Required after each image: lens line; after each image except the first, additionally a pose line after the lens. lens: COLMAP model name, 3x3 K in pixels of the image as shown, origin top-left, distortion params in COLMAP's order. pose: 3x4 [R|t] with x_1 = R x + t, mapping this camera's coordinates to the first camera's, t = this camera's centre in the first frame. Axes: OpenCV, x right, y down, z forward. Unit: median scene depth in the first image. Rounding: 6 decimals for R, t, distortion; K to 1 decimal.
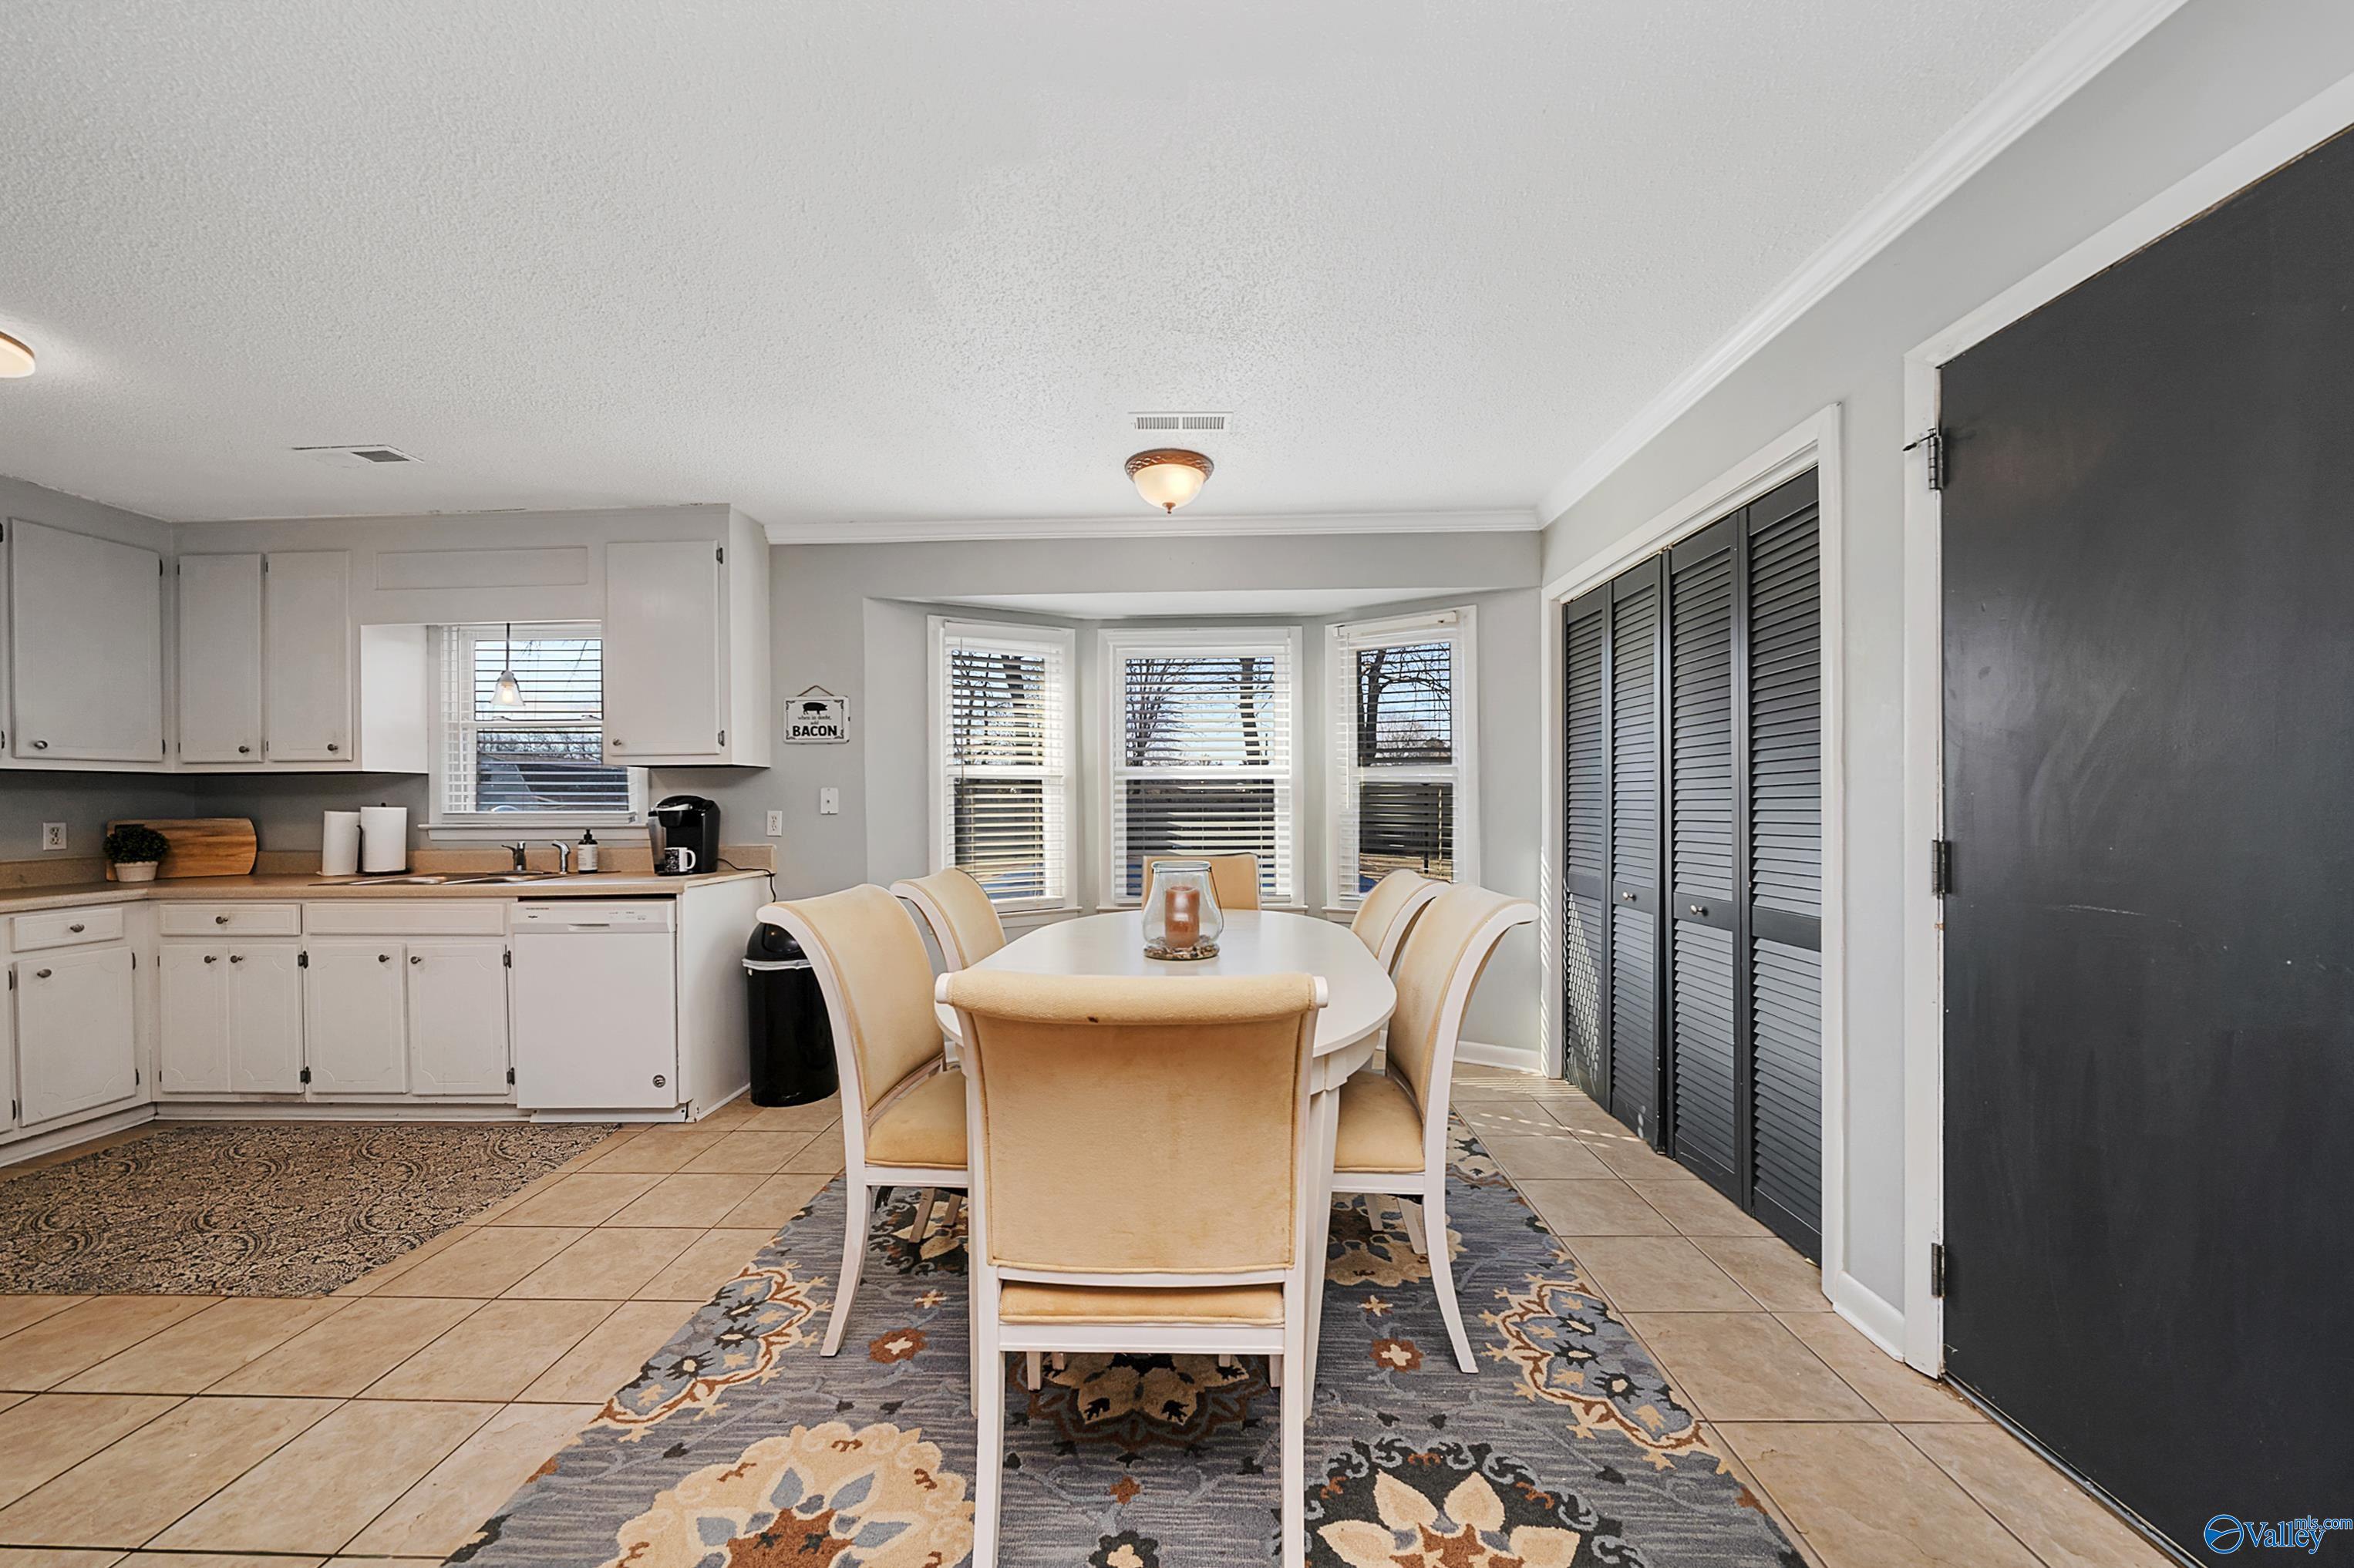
lens RADIAL K [[830.3, 0, 1177.7], [0, 830.3, 803.3], [0, 0, 1]] dist [-0.004635, 0.000287]
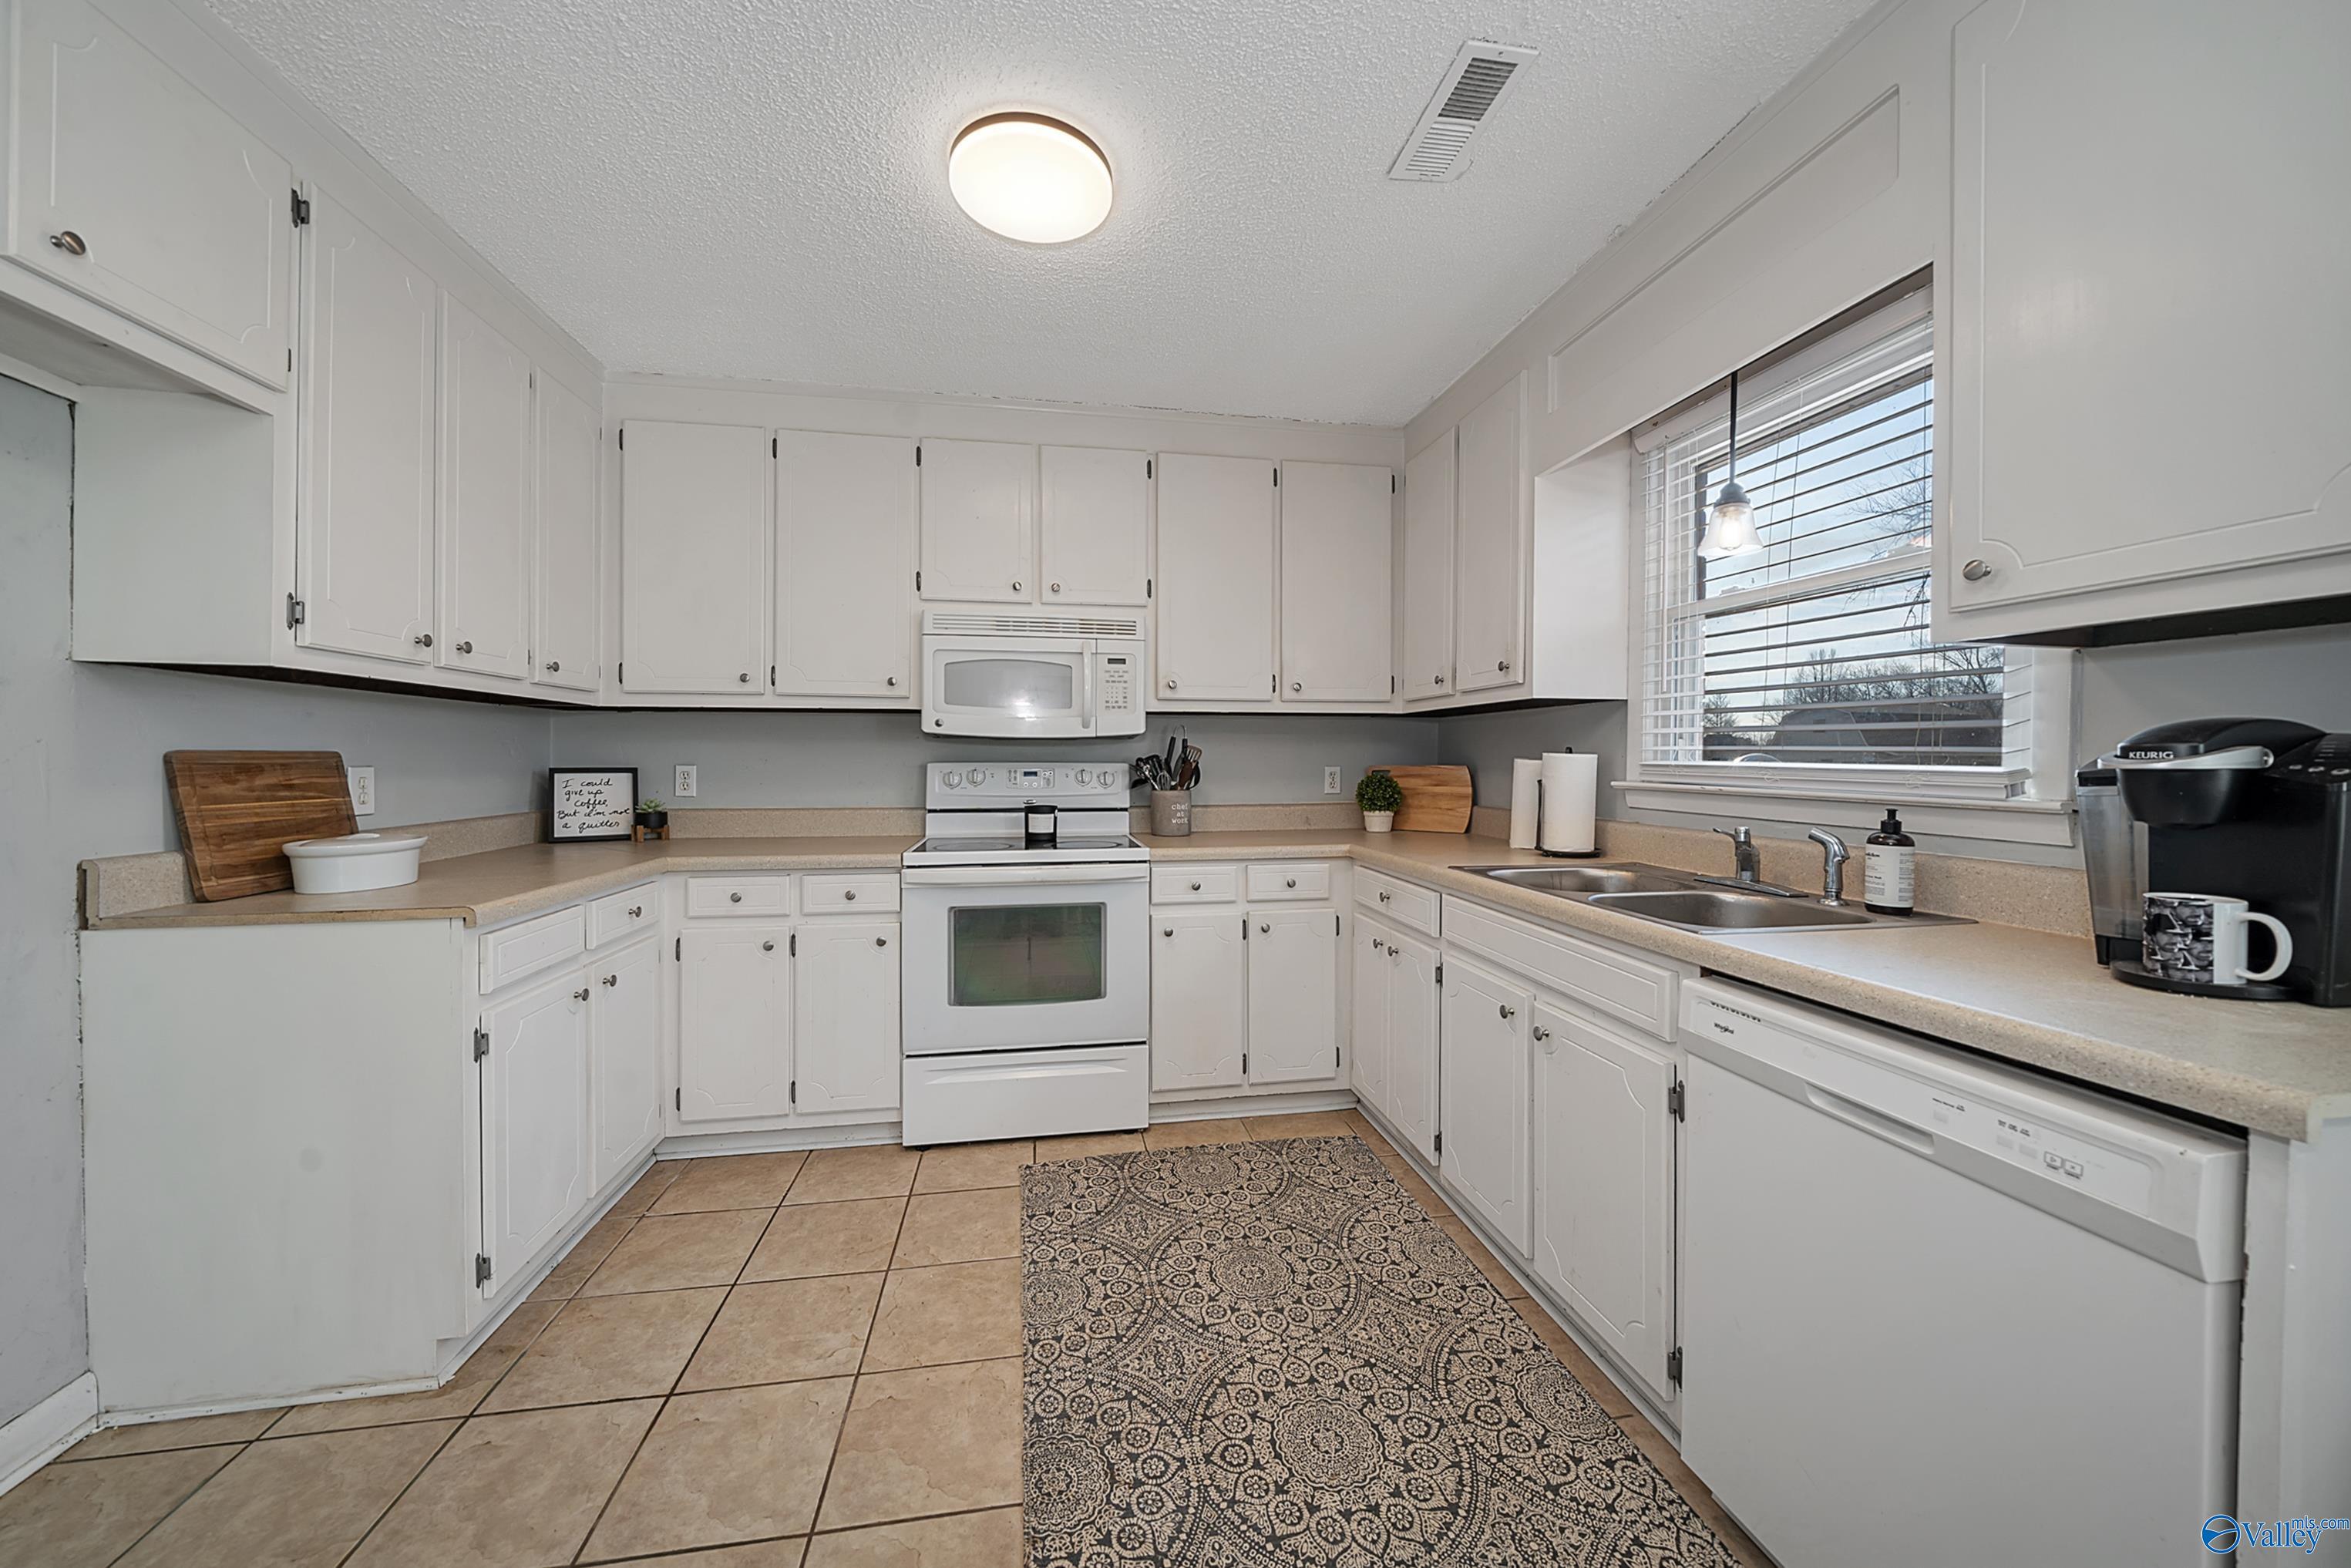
lens RADIAL K [[829.3, 0, 1181.4], [0, 829.3, 771.3], [0, 0, 1]] dist [-0.004635, 0.000287]
pose [[0.210922, 0.026541, -0.977142, -0.382968], [-0.004534, 0.999647, 0.026173, 0.002861], [0.977492, -0.001090, 0.210968, 0.566109]]
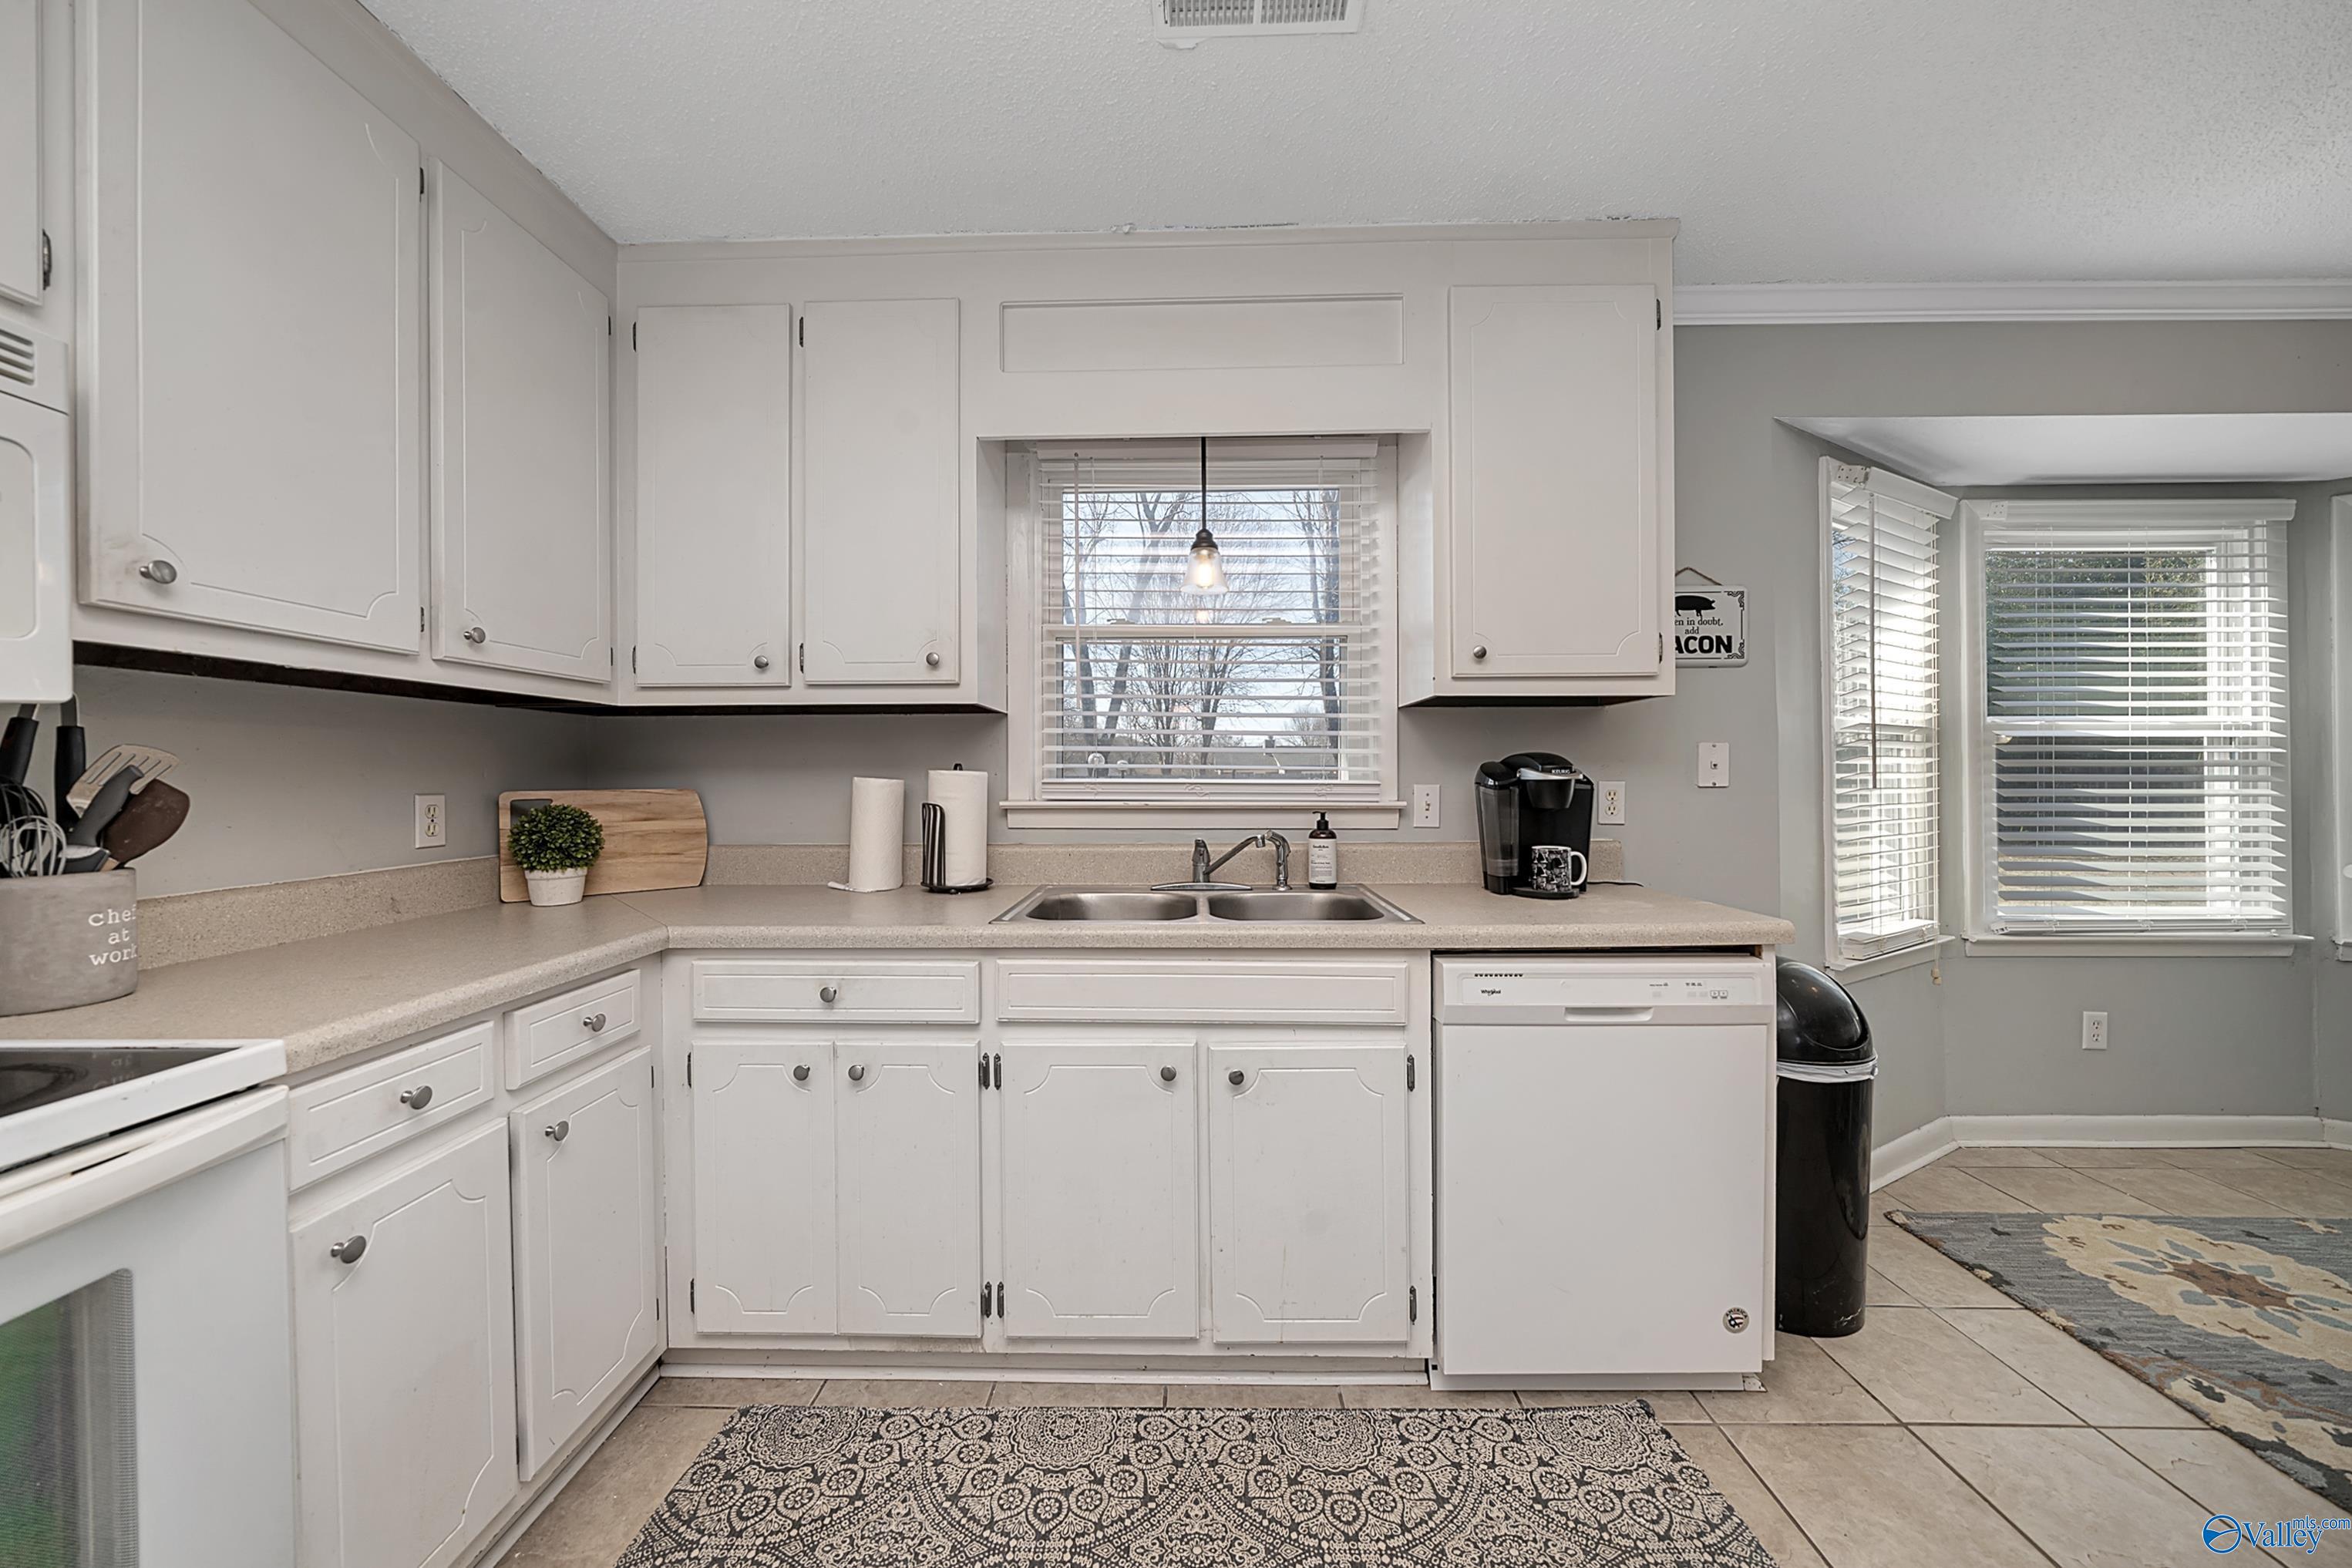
lens RADIAL K [[829.6, 0, 1170.1], [0, 829.6, 787.8], [0, 0, 1]] dist [-0.004635, 0.000287]
pose [[0.999928, 0.006027, 0.010400, -0.835787], [-0.006147, 0.999915, 0.011538, 0.008813], [-0.010330, -0.011601, 0.999879, 0.436876]]
